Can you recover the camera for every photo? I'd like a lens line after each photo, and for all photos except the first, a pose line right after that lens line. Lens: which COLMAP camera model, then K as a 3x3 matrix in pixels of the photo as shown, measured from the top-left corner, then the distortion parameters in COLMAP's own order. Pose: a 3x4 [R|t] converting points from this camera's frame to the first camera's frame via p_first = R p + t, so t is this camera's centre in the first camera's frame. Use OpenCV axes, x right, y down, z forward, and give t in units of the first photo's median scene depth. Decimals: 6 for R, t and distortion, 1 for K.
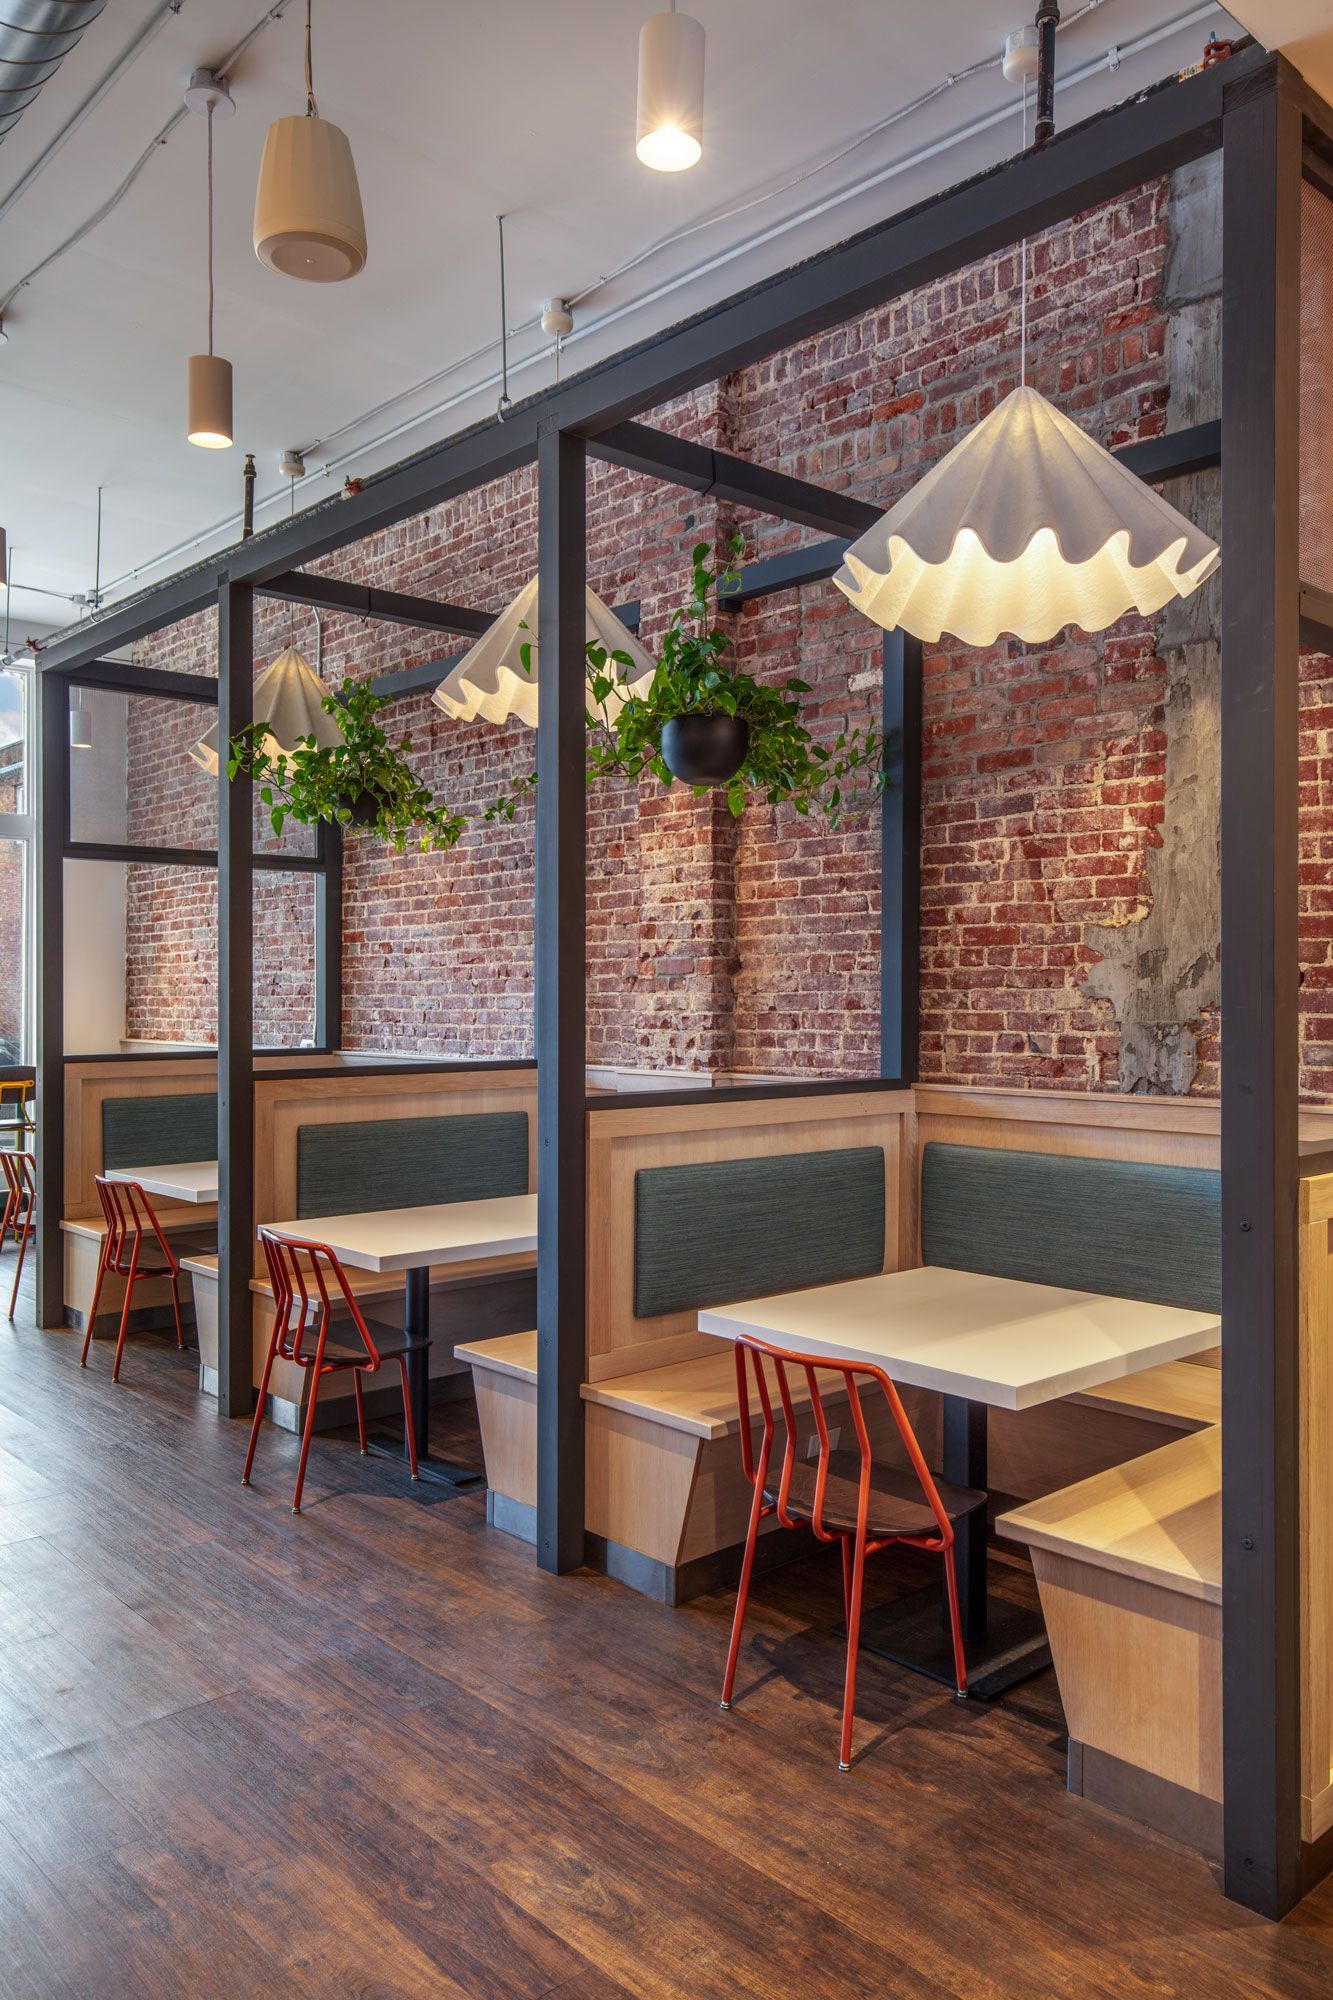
lens RADIAL K [[1422.3, 0, 666.5], [0, 1422.3, 1000.0], [0, 0, 1]] dist [0.009576, -0.001174]
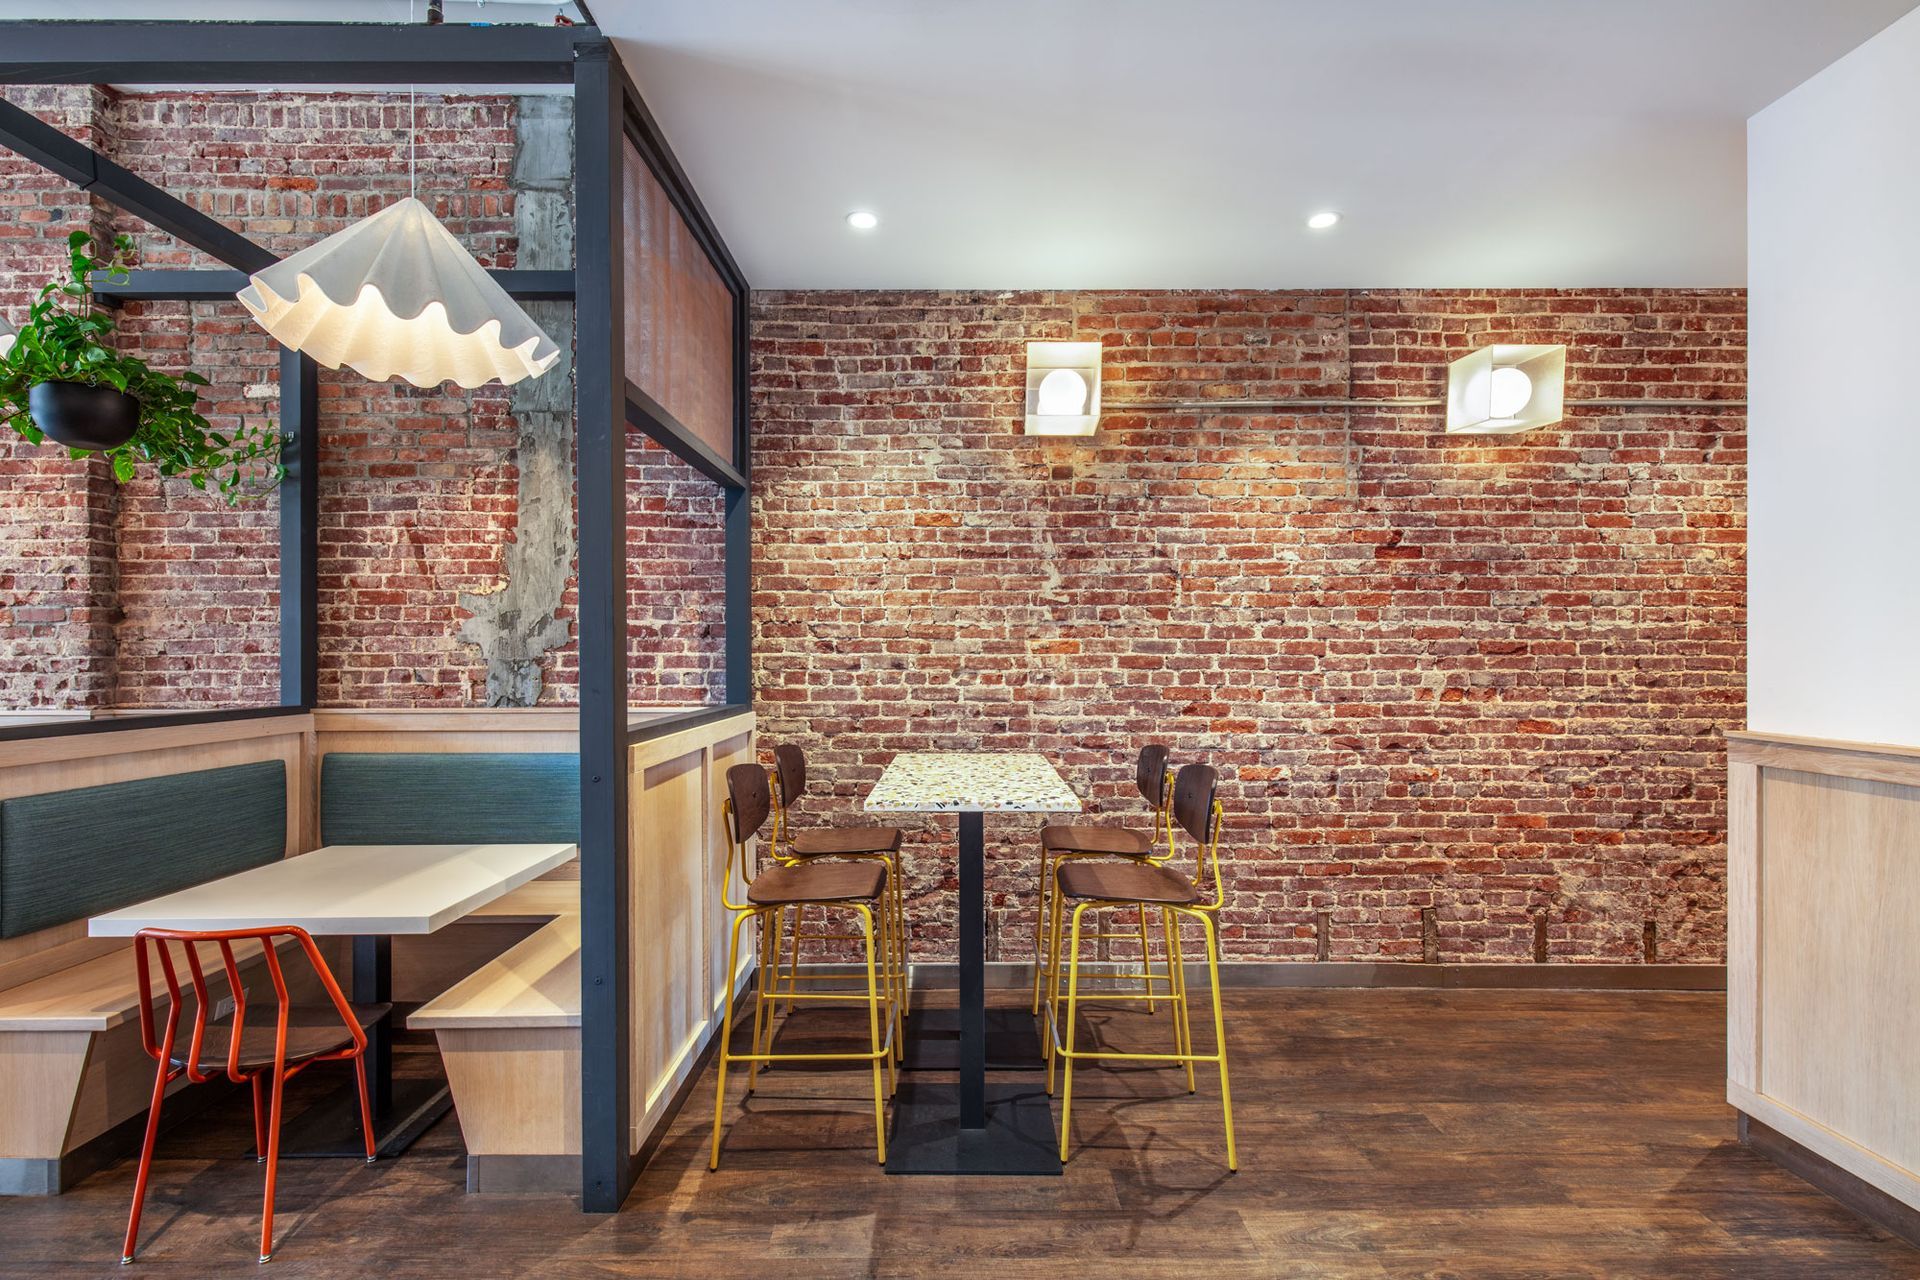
lens RADIAL K [[867.0, 0, 964.0], [0, 867.0, 653.9], [0, 0, 1]] dist [0.006276, -0.002065]
pose [[0.675771, -0.006276, 0.737085, -0.009194], [0.004843, 0.999980, 0.004075, 0.007807], [-0.737096, 0.000816, 0.675788, 0.023522]]
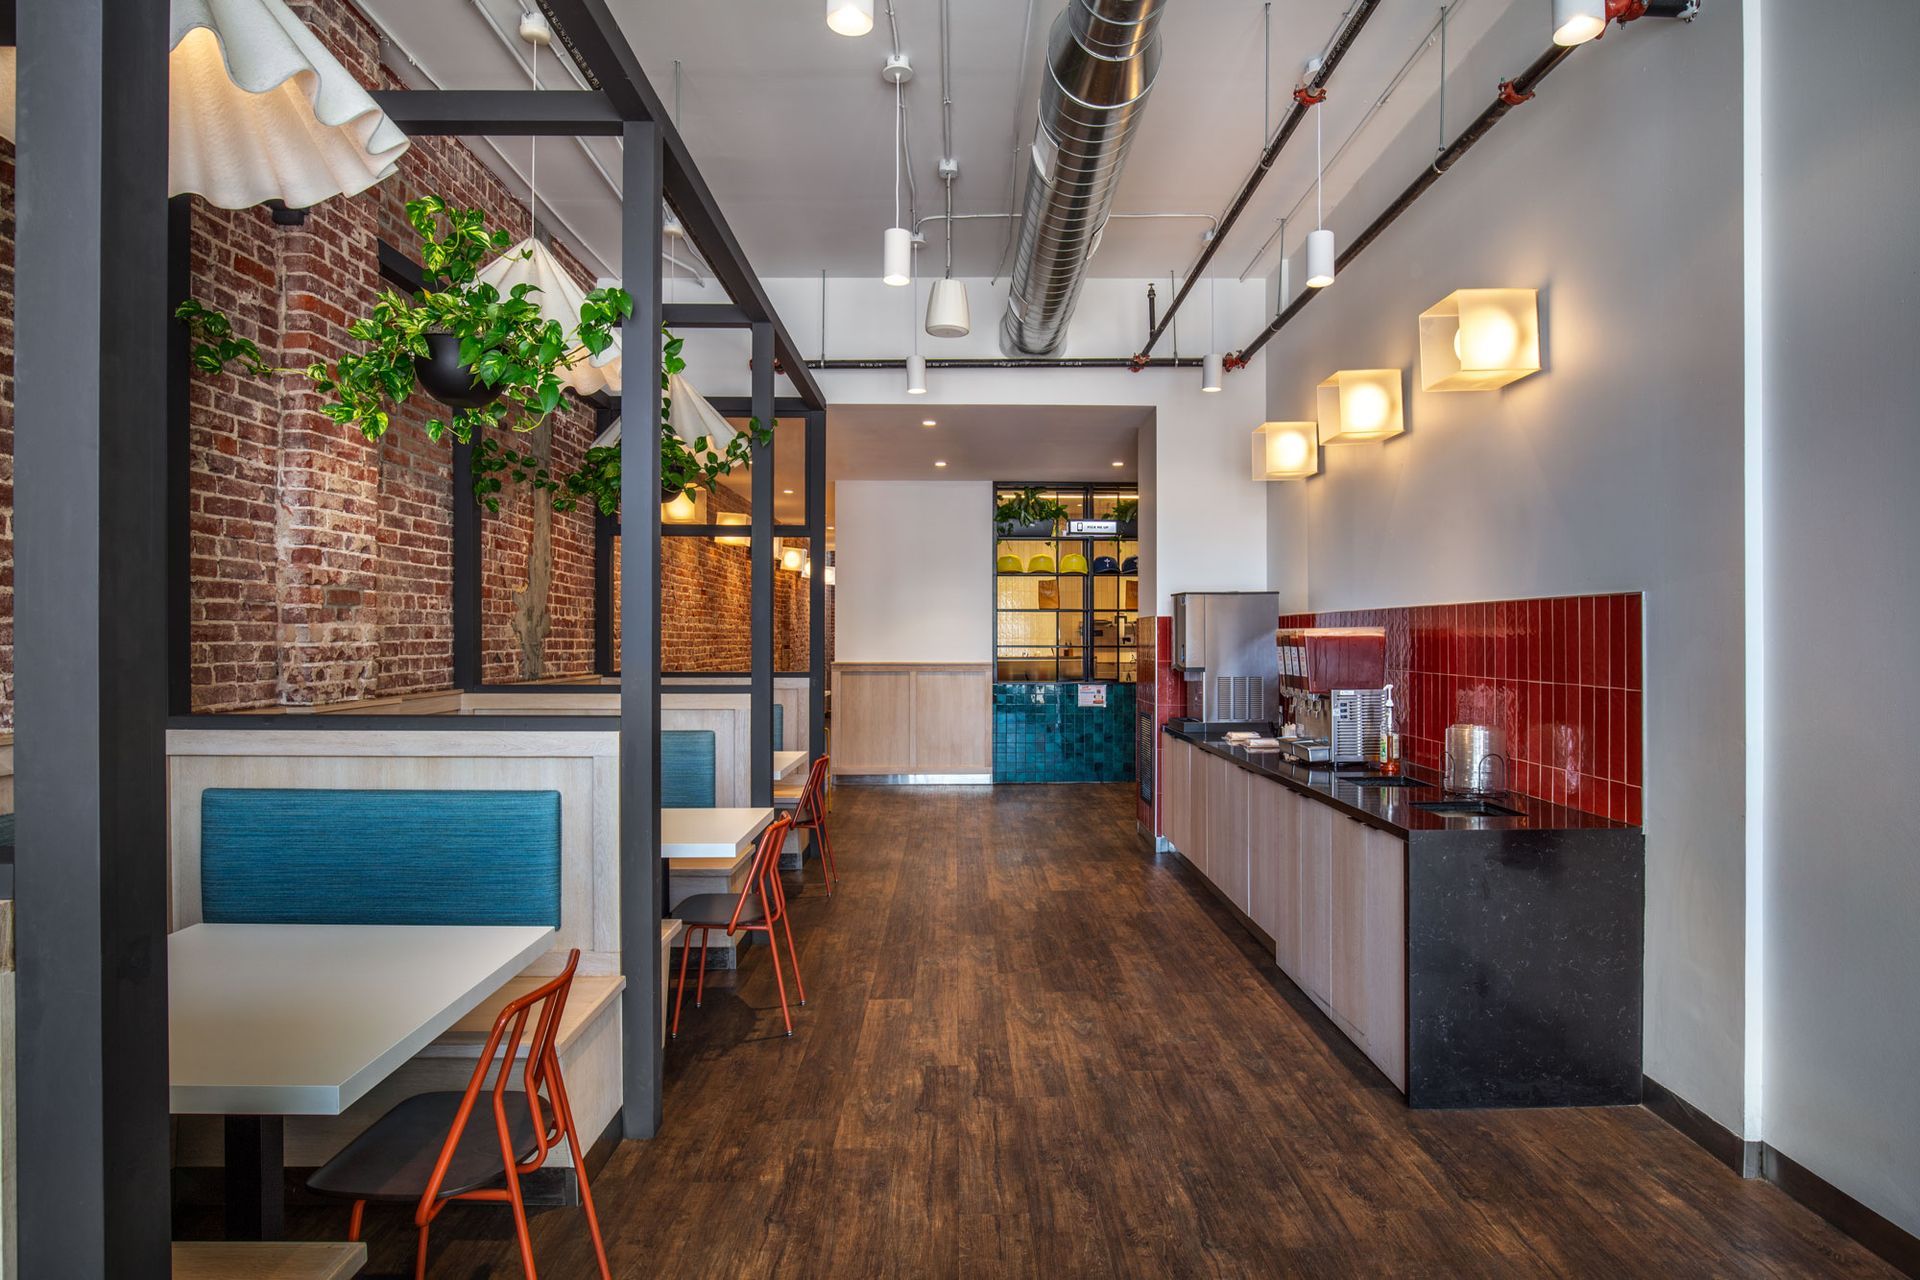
lens RADIAL K [[1010.8, 0, 954.2], [0, 1010.8, 641.3], [0, 0, 1]] dist [0.005665, -0.000941]
pose [[-0.731124, -0.005336, 0.682224, -0.893408], [-0.000884, 0.999976, 0.006873, 0.002140], [-0.682244, 0.004422, -0.731111, 1.399263]]
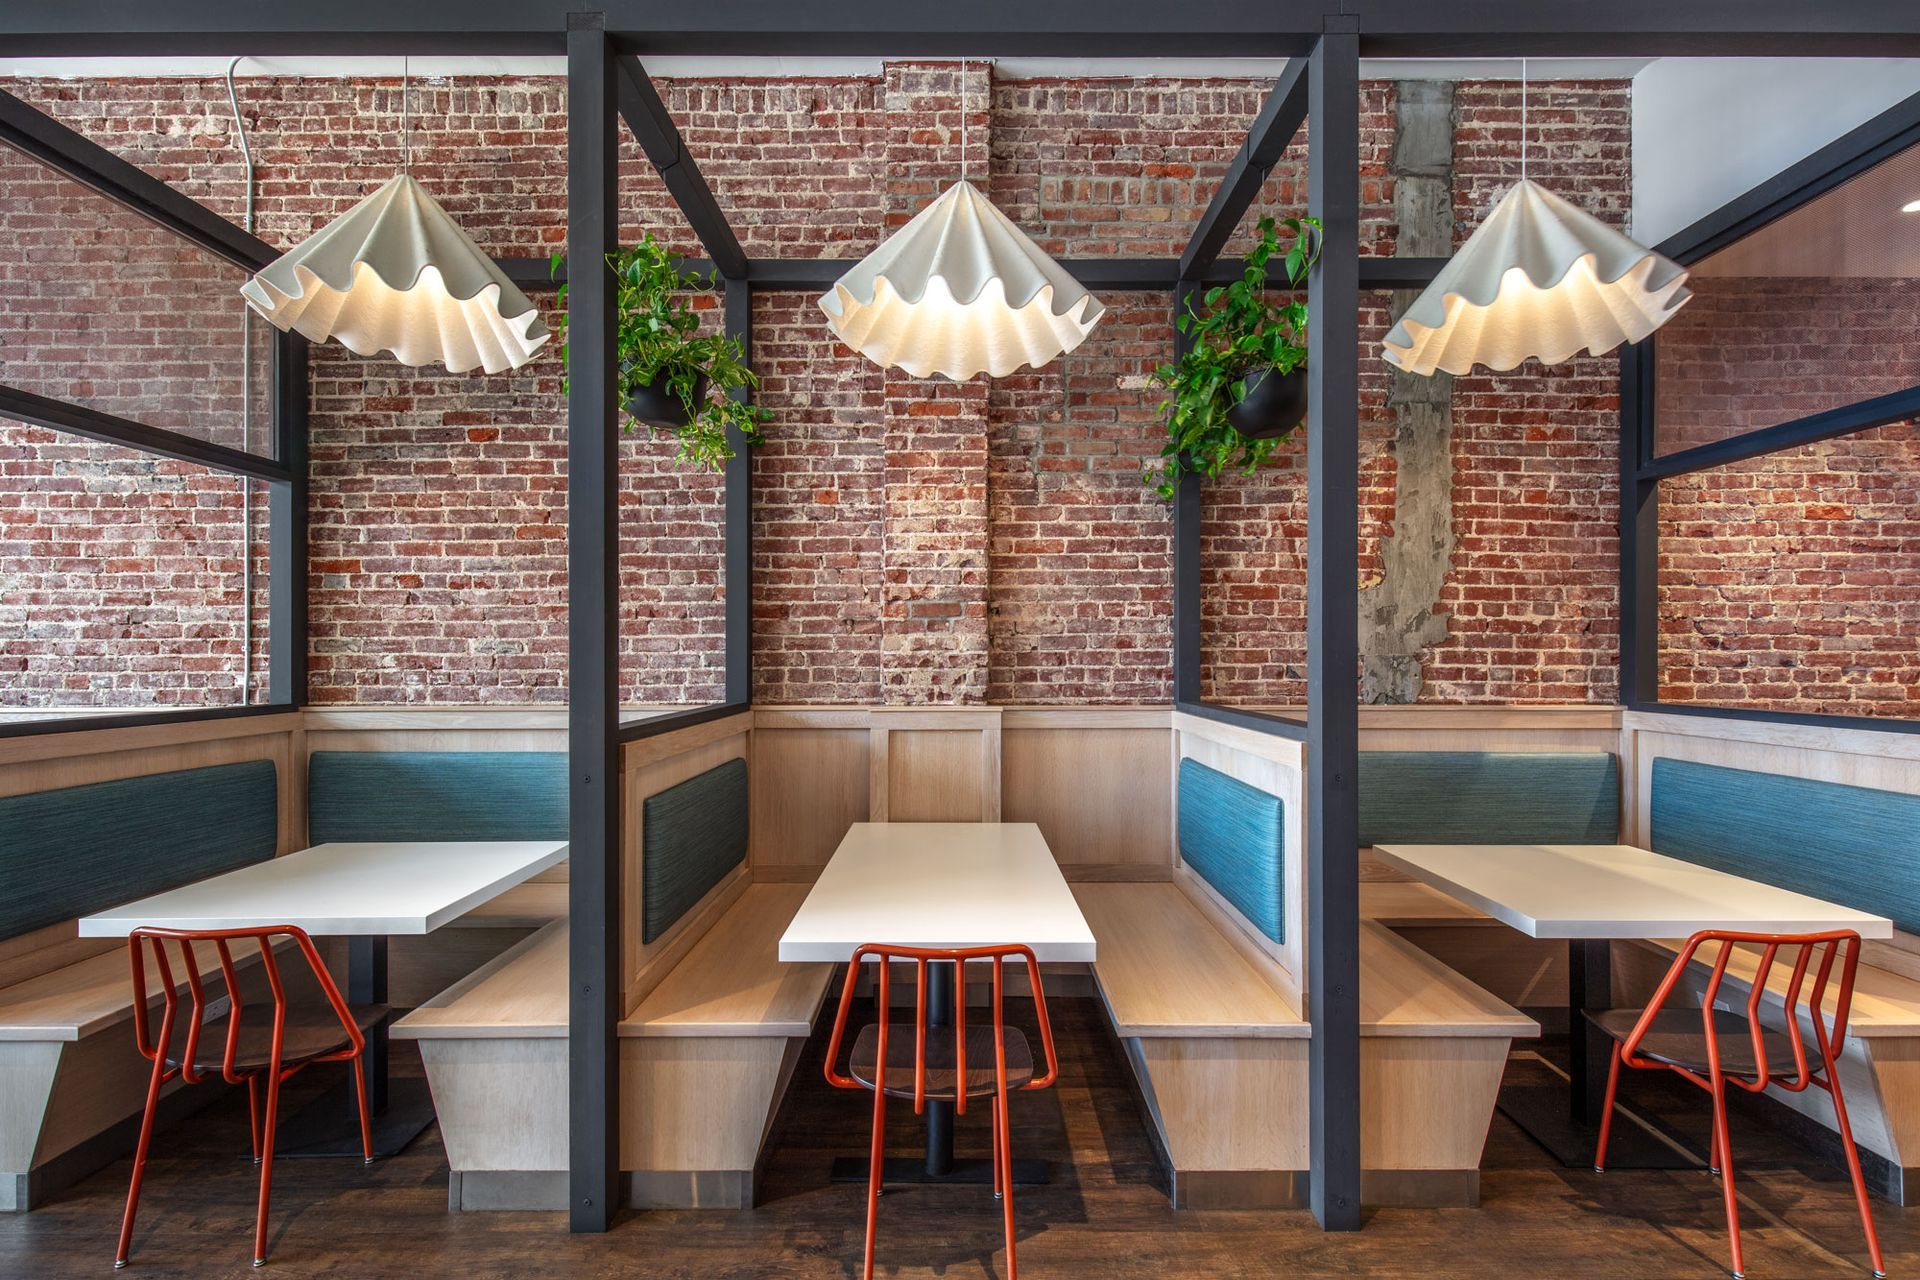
lens RADIAL K [[867.0, 0, 964.0], [0, 867.0, 653.9], [0, 0, 1]] dist [0.006276, -0.002065]
pose [[0.678950, -0.002440, 0.734180, -0.528661], [0.003217, 0.999995, 0.000348, 0.011034], [-0.734177, 0.002125, 0.678954, 0.614157]]
